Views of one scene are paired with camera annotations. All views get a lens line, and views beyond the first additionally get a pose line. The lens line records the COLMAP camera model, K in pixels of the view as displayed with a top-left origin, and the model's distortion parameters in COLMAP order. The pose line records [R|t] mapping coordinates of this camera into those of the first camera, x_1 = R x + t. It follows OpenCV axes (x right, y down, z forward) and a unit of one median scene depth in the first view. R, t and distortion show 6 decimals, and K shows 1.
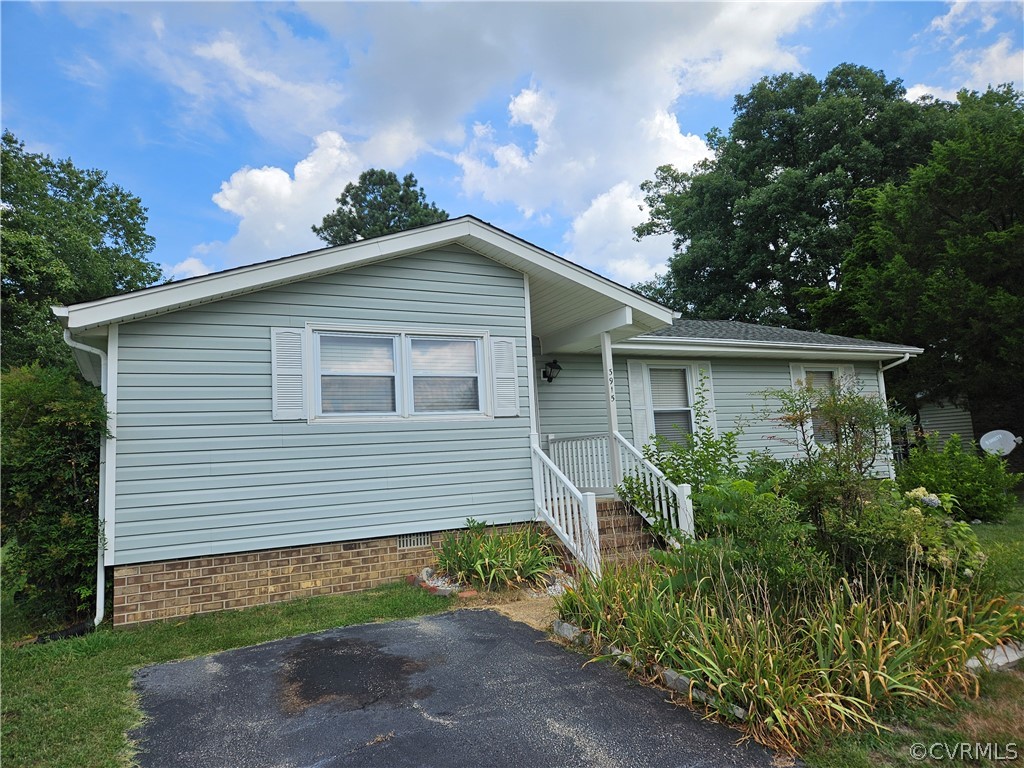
lens RADIAL K [[687.0, 0, 507.4], [0, 687.0, 392.6], [0, 0, 1]] dist [0.061810, -0.049342]
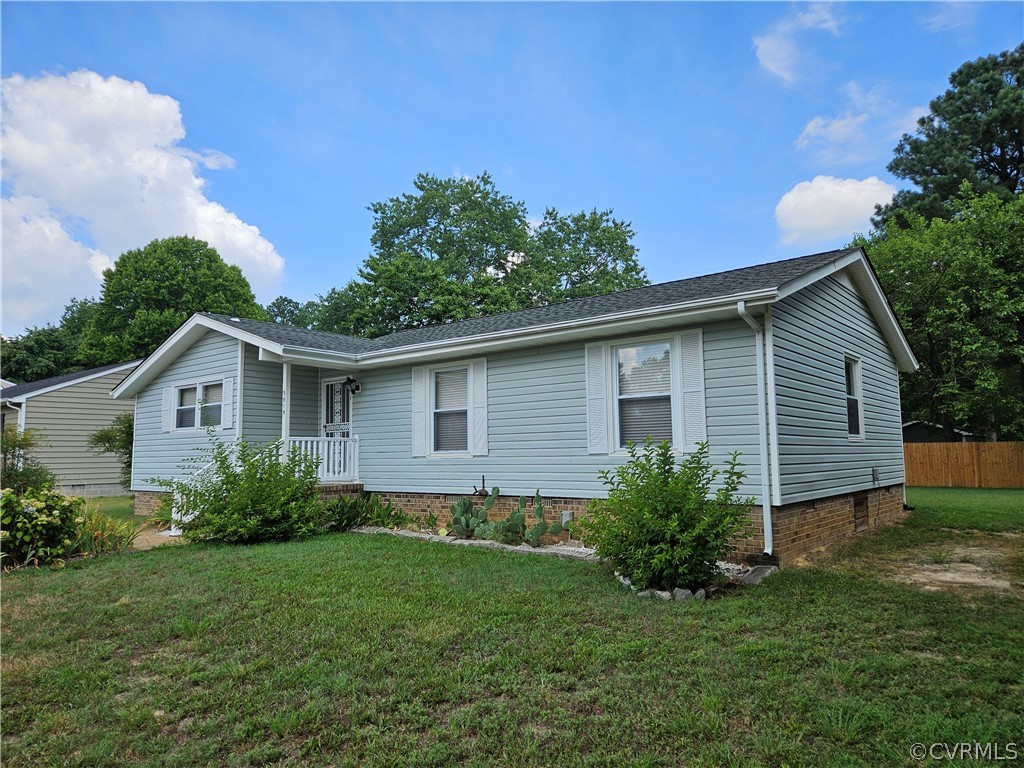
lens RADIAL K [[687.0, 0, 507.4], [0, 687.0, 392.6], [0, 0, 1]] dist [0.061810, -0.049342]
pose [[0.405789, -0.031555, -0.913422, 0.754774], [0.090375, 0.995891, 0.005745, 0.000570], [0.909487, -0.084882, 0.406974, 0.403305]]
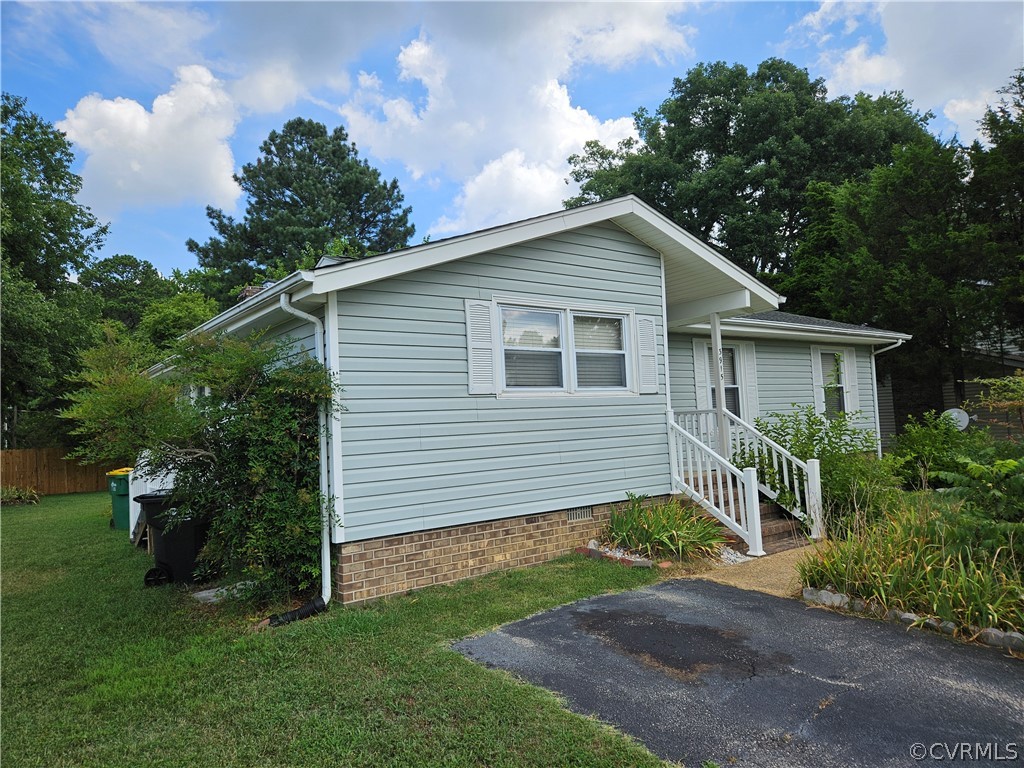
lens RADIAL K [[687.0, 0, 507.4], [0, 687.0, 392.6], [0, 0, 1]] dist [0.061810, -0.049342]
pose [[0.983749, 0.019023, 0.178538, -0.168342], [-0.027622, 0.998569, 0.045802, -0.003305], [-0.177411, -0.049989, 0.982866, 0.009393]]
